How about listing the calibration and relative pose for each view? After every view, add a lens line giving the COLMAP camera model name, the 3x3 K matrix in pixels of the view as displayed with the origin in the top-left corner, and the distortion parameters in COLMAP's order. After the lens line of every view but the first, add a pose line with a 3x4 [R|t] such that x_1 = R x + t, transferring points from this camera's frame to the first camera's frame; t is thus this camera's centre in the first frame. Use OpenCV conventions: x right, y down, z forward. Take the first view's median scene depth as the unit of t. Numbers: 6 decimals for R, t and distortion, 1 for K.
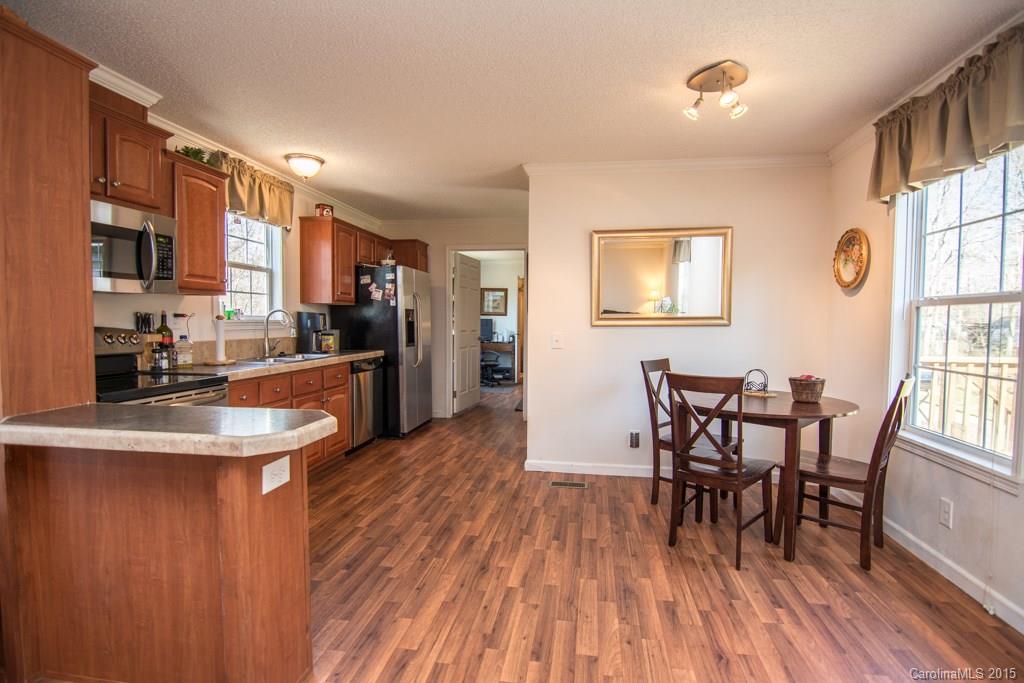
lens RADIAL K [[496.9, 0, 517.0], [0, 496.9, 342.3], [0, 0, 1]] dist [-0.007315, -0.009020]
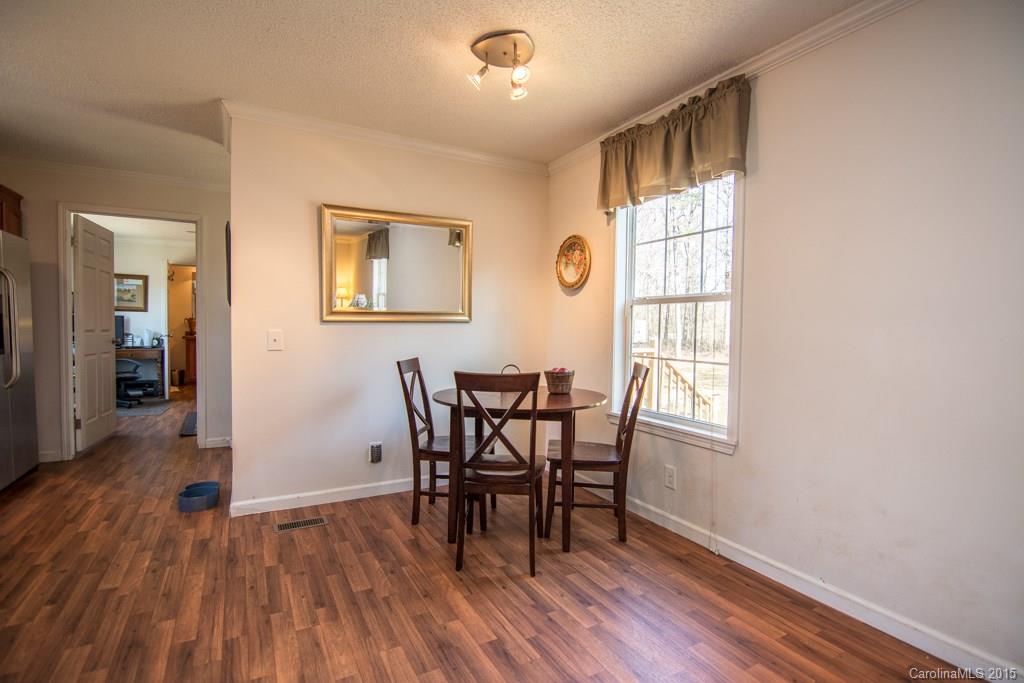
lens RADIAL K [[496.9, 0, 516.8], [0, 496.9, 342.9], [0, 0, 1]] dist [-0.007315, -0.009020]
pose [[0.790872, -0.018192, 0.611711, -0.114882], [0.019764, 0.999796, 0.004181, 0.006091], [-0.611662, 0.008783, 0.791070, 0.200073]]
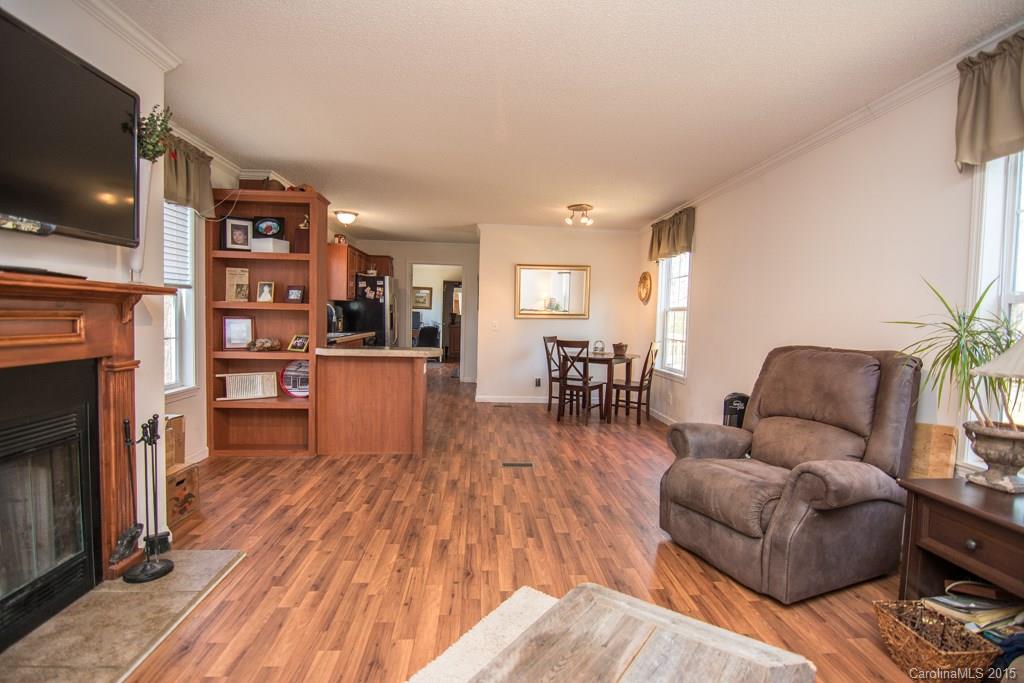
lens RADIAL K [[496.9, 0, 520.9], [0, 496.9, 341.1], [0, 0, 1]] dist [-0.007315, -0.009020]
pose [[0.973065, 0.007869, 0.230398, -0.282844], [-0.010339, 0.999901, 0.009516, 0.038872], [-0.230300, -0.011642, 0.973050, -0.865977]]
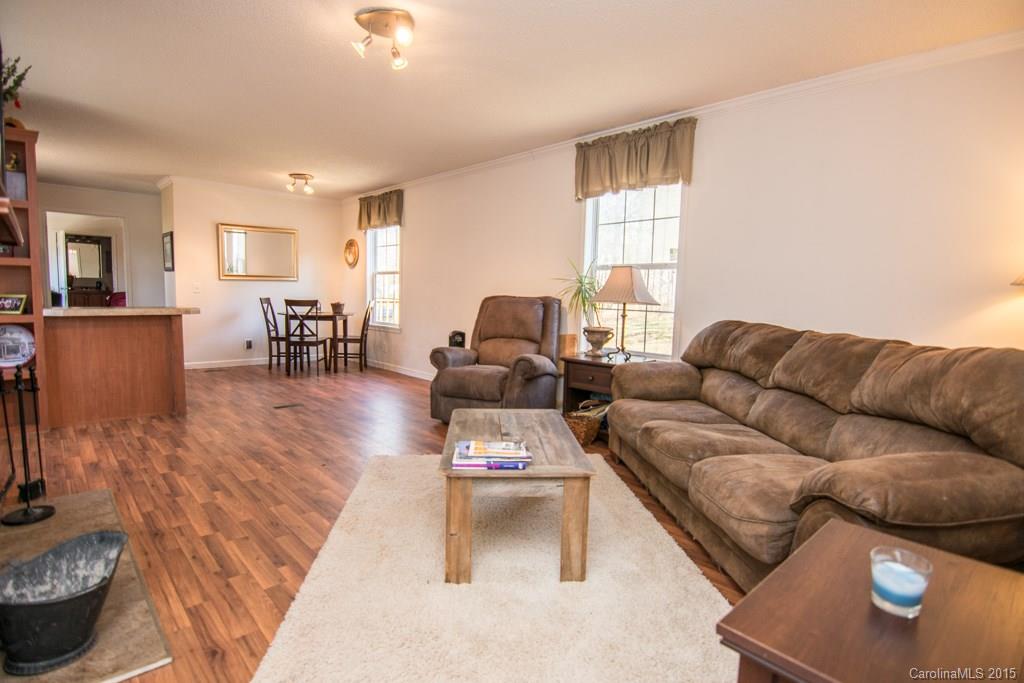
lens RADIAL K [[496.9, 0, 519.0], [0, 496.9, 347.3], [0, 0, 1]] dist [-0.007315, -0.009020]
pose [[0.610505, -0.077236, 0.788237, -0.705256], [0.010549, 0.995938, 0.089417, 0.071880], [-0.791942, -0.046275, 0.608841, -1.047159]]
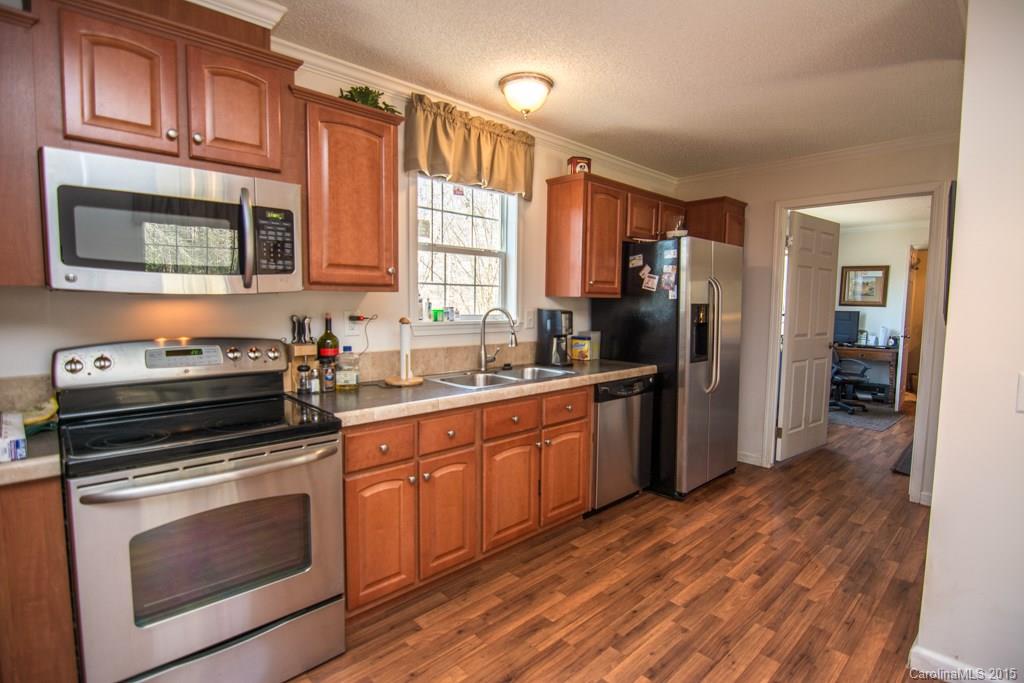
lens RADIAL K [[496.9, 0, 515.3], [0, 496.9, 342.1], [0, 0, 1]] dist [-0.007315, -0.009020]
pose [[0.788417, 0.051933, -0.612945, -0.012860], [-0.032435, 0.998553, 0.042885, -0.058292], [0.614285, -0.013930, 0.788961, 0.540205]]
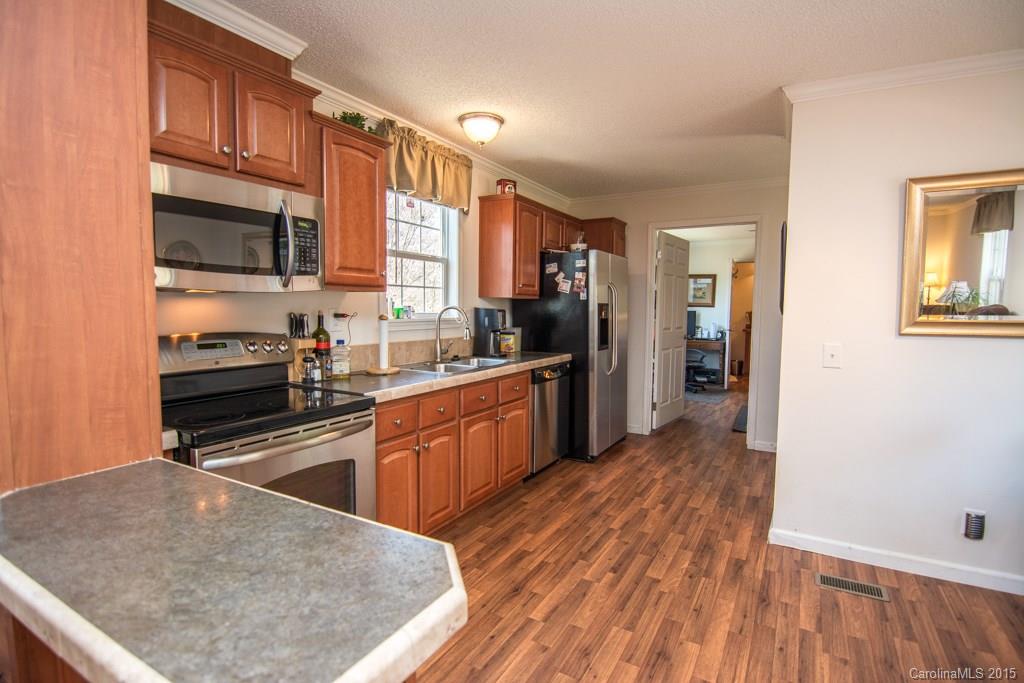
lens RADIAL K [[496.9, 0, 514.2], [0, 496.9, 342.9], [0, 0, 1]] dist [-0.007315, -0.009020]
pose [[0.930365, 0.028255, -0.365543, -0.085898], [-0.018624, 0.999381, 0.029848, -0.038175], [0.366160, -0.020962, 0.930316, 0.307831]]
